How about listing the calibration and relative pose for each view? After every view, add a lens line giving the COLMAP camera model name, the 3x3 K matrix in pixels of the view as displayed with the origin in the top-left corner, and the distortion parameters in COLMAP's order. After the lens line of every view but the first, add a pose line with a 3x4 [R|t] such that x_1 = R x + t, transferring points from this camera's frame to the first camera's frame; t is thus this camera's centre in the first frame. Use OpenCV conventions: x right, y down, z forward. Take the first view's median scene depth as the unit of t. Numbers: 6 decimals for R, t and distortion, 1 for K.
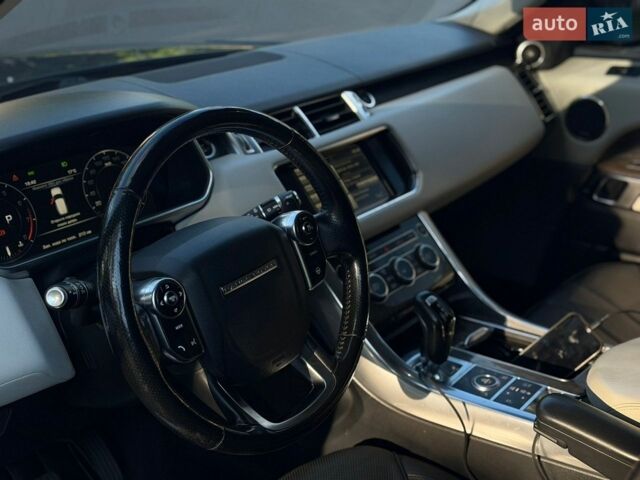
lens RADIAL K [[915.3, 0, 320.0], [0, 915.3, 240.0], [0, 0, 1]] dist [0.102565, -0.007682]
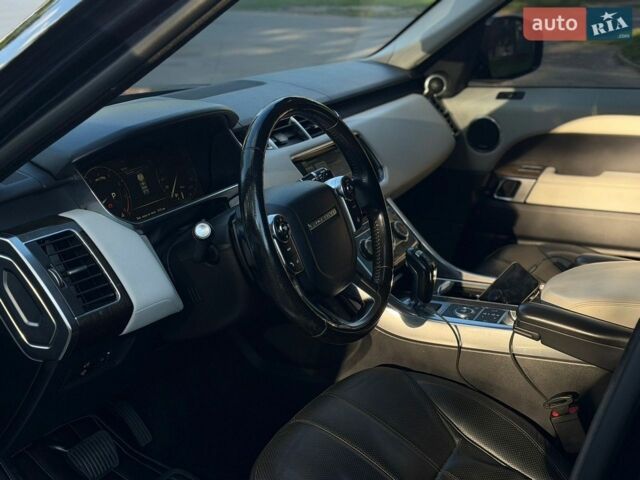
lens RADIAL K [[915.3, 0, 320.0], [0, 915.3, 240.0], [0, 0, 1]] dist [0.102565, -0.007682]
pose [[0.980723, -0.054096, 0.187765, -0.232505], [0.068657, 0.995044, -0.071927, 0.116439], [-0.182944, 0.083432, 0.979577, -0.228587]]
